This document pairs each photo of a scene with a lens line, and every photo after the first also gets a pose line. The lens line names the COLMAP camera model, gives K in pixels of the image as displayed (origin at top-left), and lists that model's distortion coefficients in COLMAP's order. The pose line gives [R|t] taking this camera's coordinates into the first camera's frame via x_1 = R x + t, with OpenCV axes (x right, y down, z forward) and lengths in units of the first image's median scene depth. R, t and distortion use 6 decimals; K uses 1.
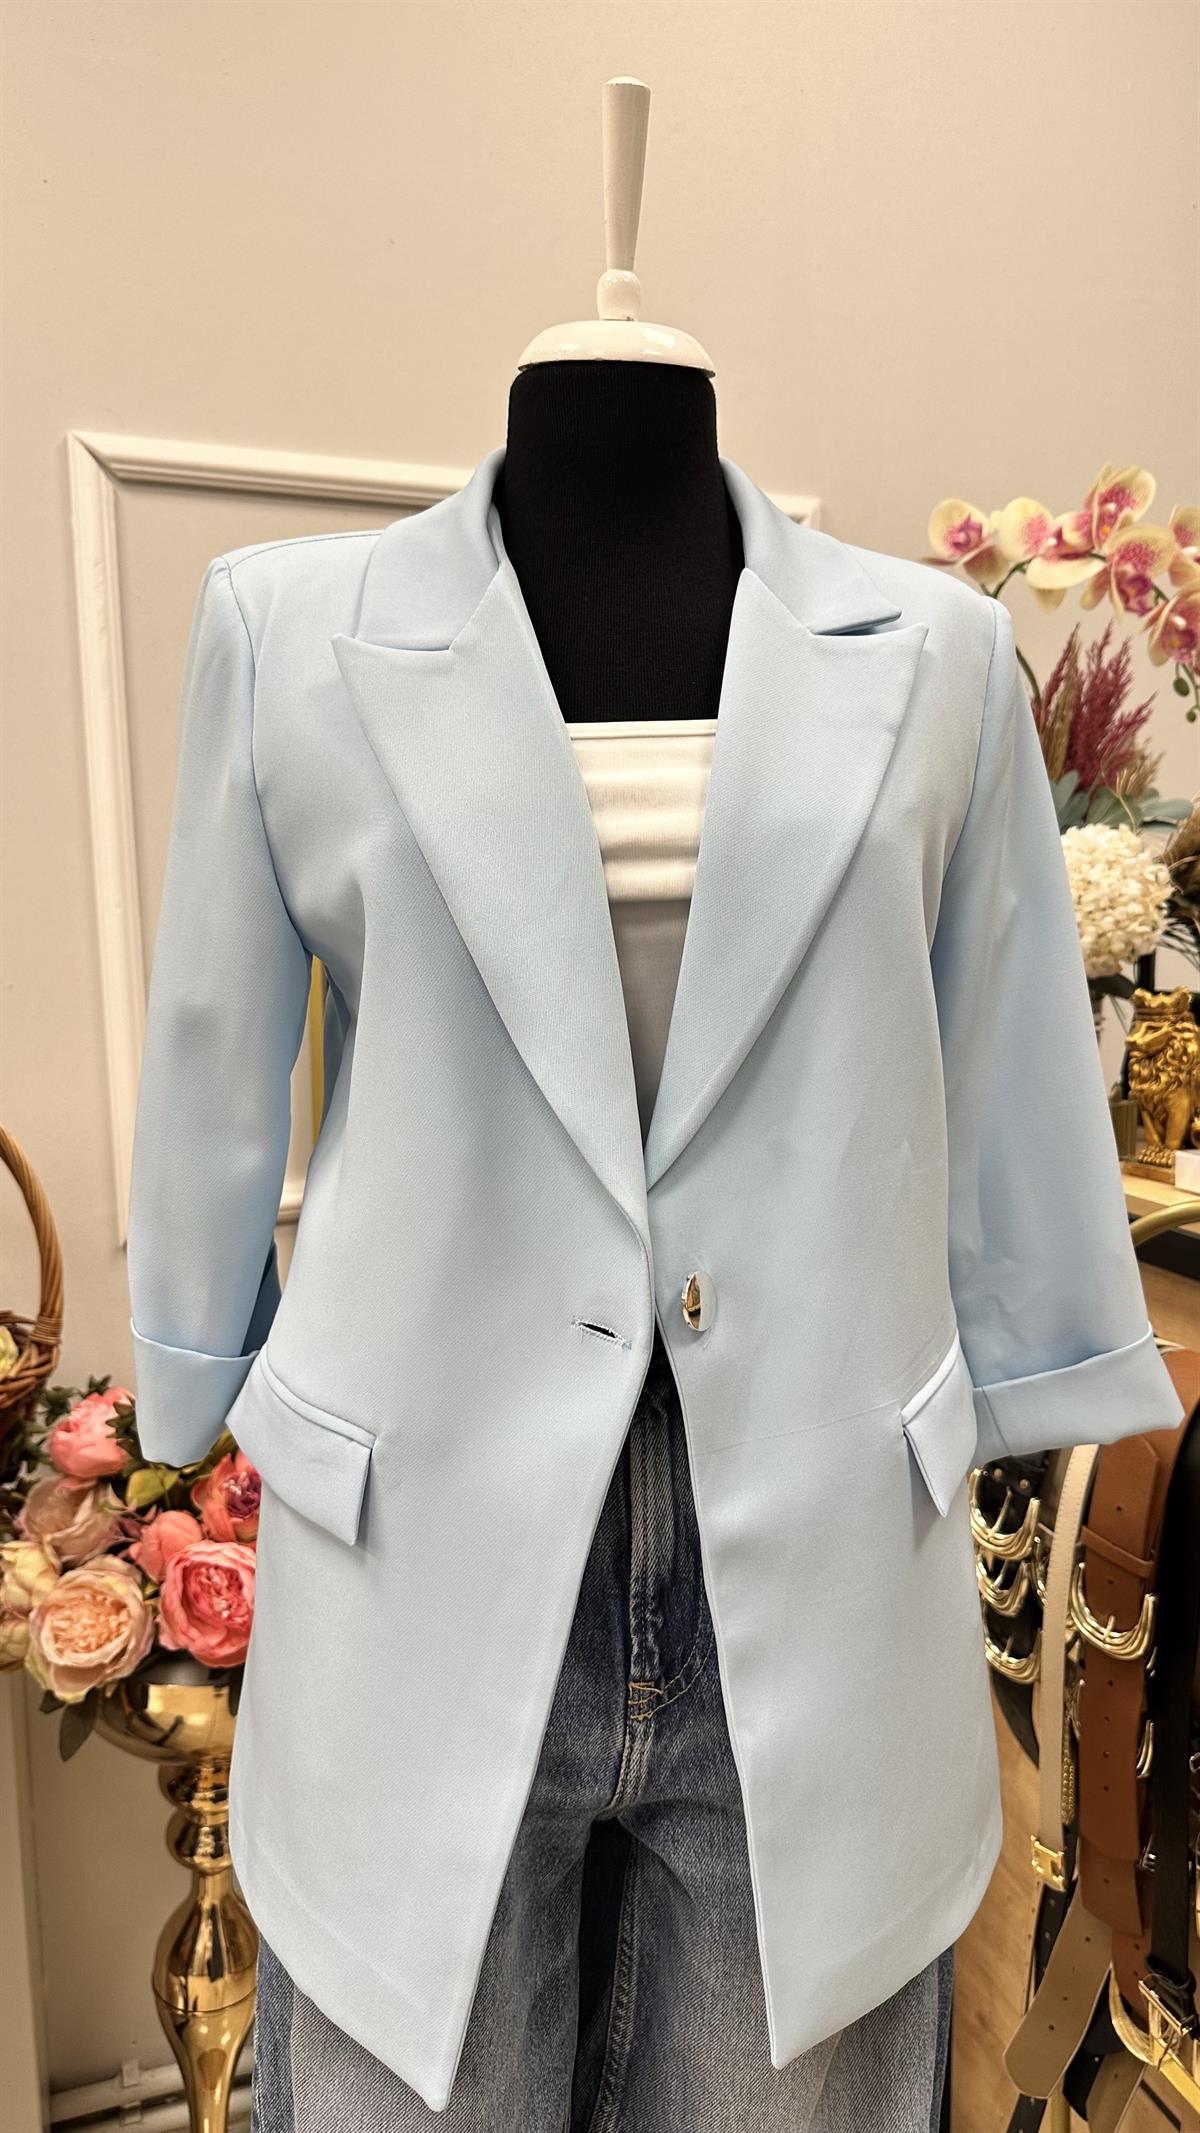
lens RADIAL K [[1570.4, 0, 574.3], [0, 1570.4, 1061.1], [0, 0, 1]] dist [0.000591, -0.025168]
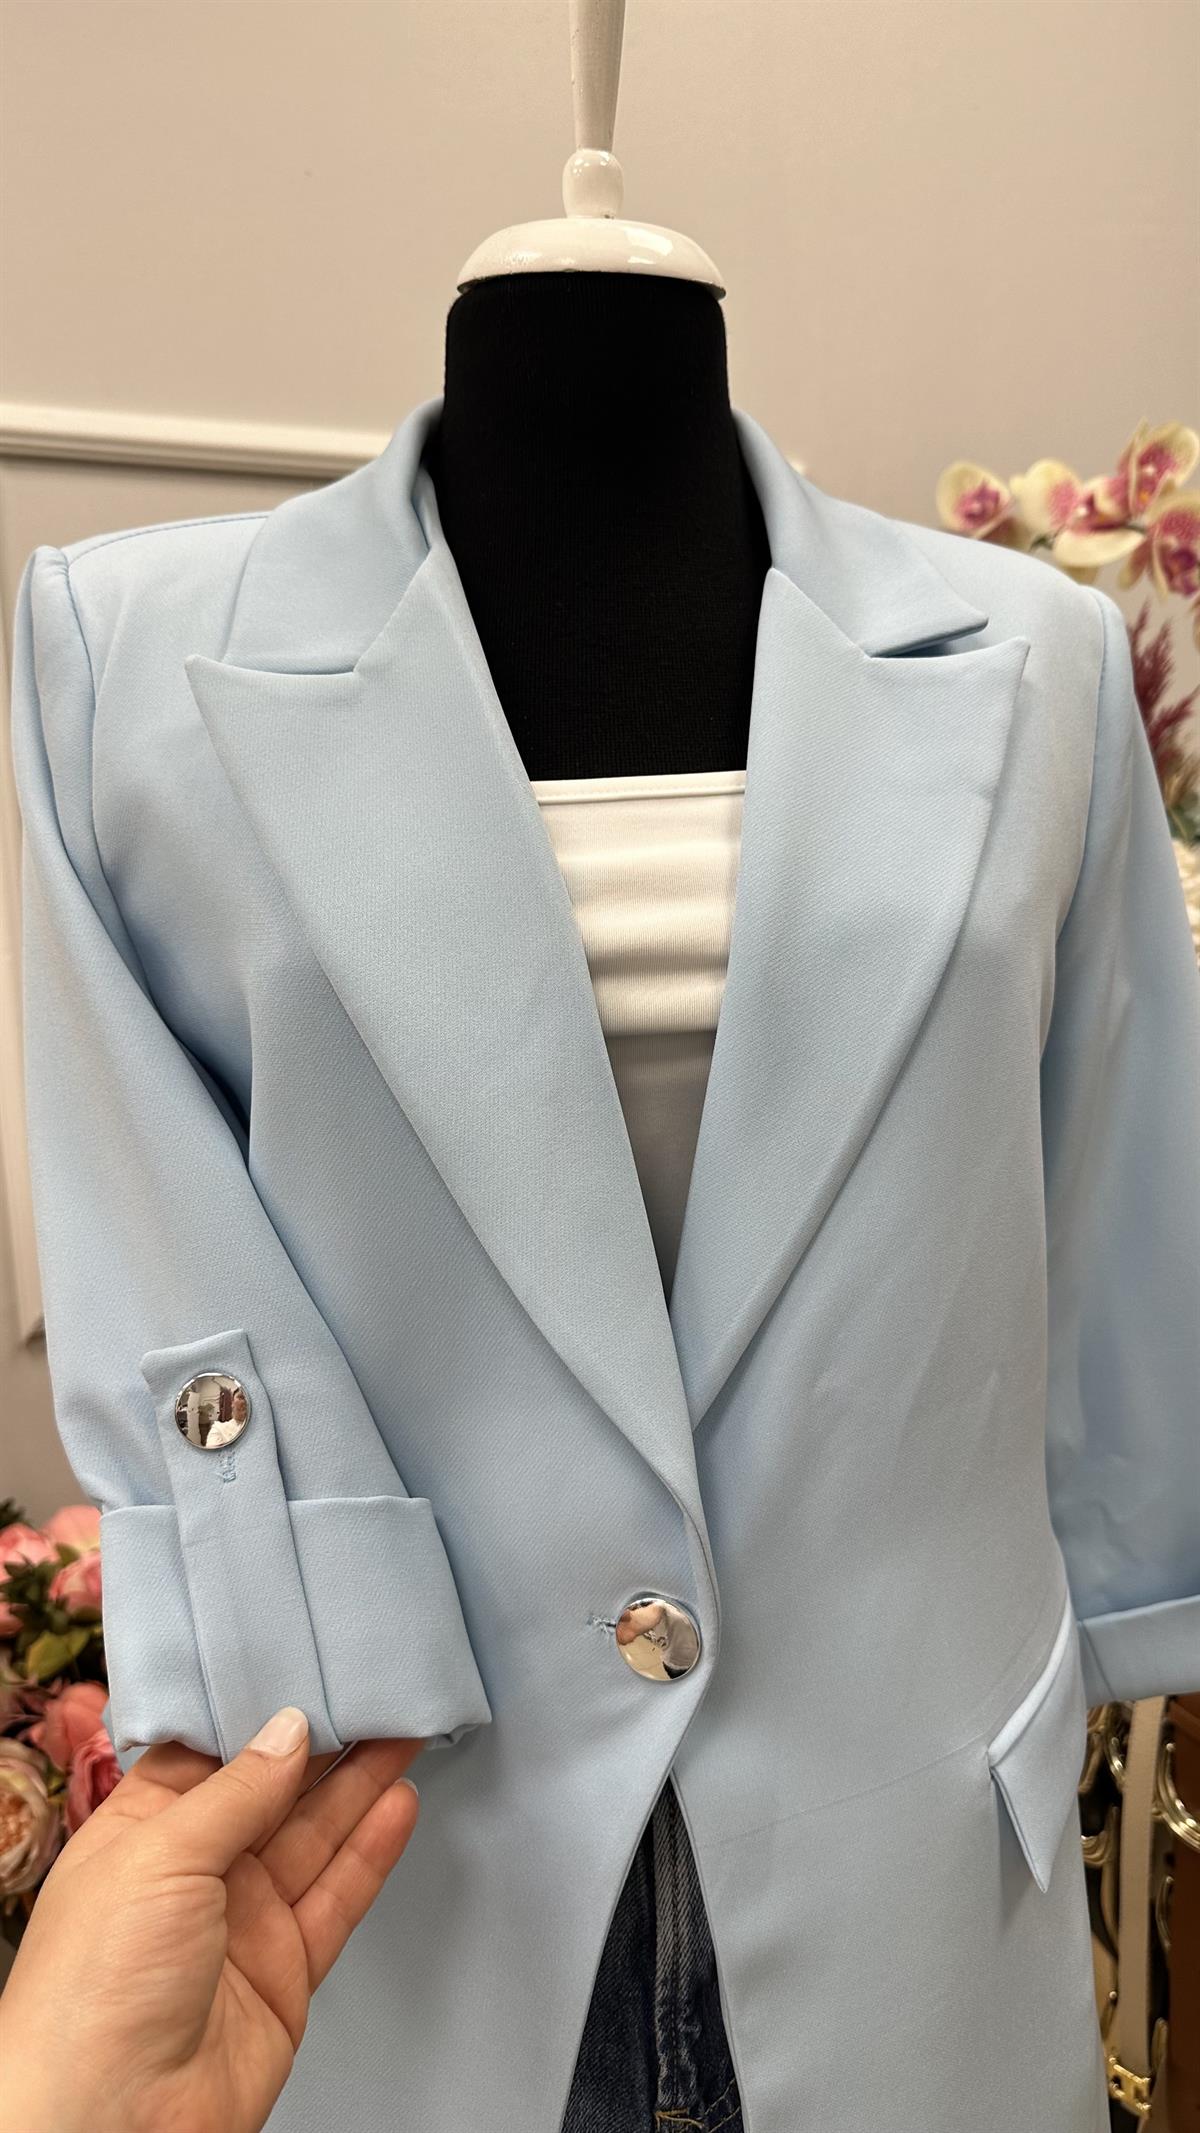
lens RADIAL K [[1570.4, 0, 613.5], [0, 1570.4, 1080.5], [0, 0, 1]] dist [0.000591, -0.025168]
pose [[0.998523, -0.021719, 0.049793, -0.005871], [0.020193, 0.999317, 0.030946, -0.058940], [-0.050431, -0.029895, 0.998280, 0.168856]]
